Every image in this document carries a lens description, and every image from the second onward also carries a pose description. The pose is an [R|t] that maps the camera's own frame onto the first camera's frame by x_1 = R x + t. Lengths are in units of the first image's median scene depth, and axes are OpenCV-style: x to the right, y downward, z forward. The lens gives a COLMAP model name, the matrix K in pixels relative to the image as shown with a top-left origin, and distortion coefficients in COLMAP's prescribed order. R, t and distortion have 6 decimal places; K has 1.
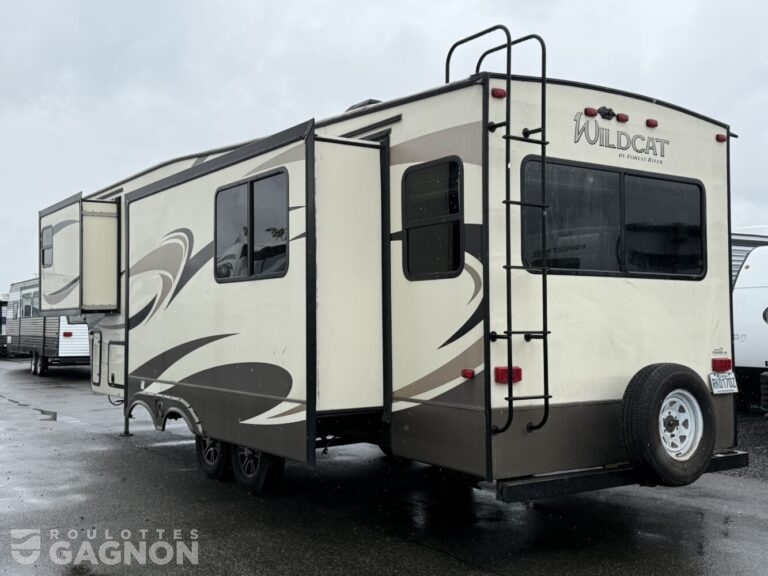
lens RADIAL K [[883.1, 0, 384.0], [0, 883.1, 288.0], [0, 0, 1]] dist [-0.008089, -0.012899]
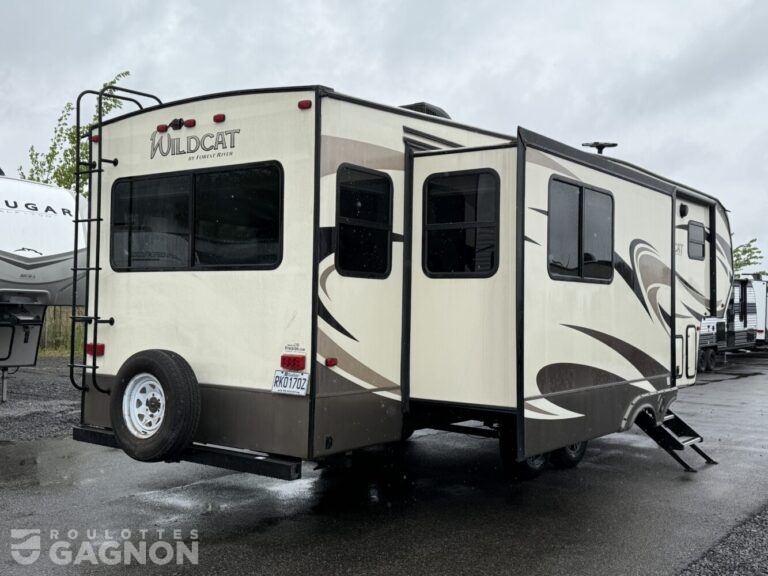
lens RADIAL K [[852.9, 0, 384.3], [0, 852.9, 319.4], [0, 0, 1]] dist [0.012940, 0.003966]
pose [[0.341146, 0.009877, -0.939958, 1.329440], [0.011138, 0.999832, 0.014548, 0.034637], [0.939944, -0.015432, 0.340979, 0.857587]]
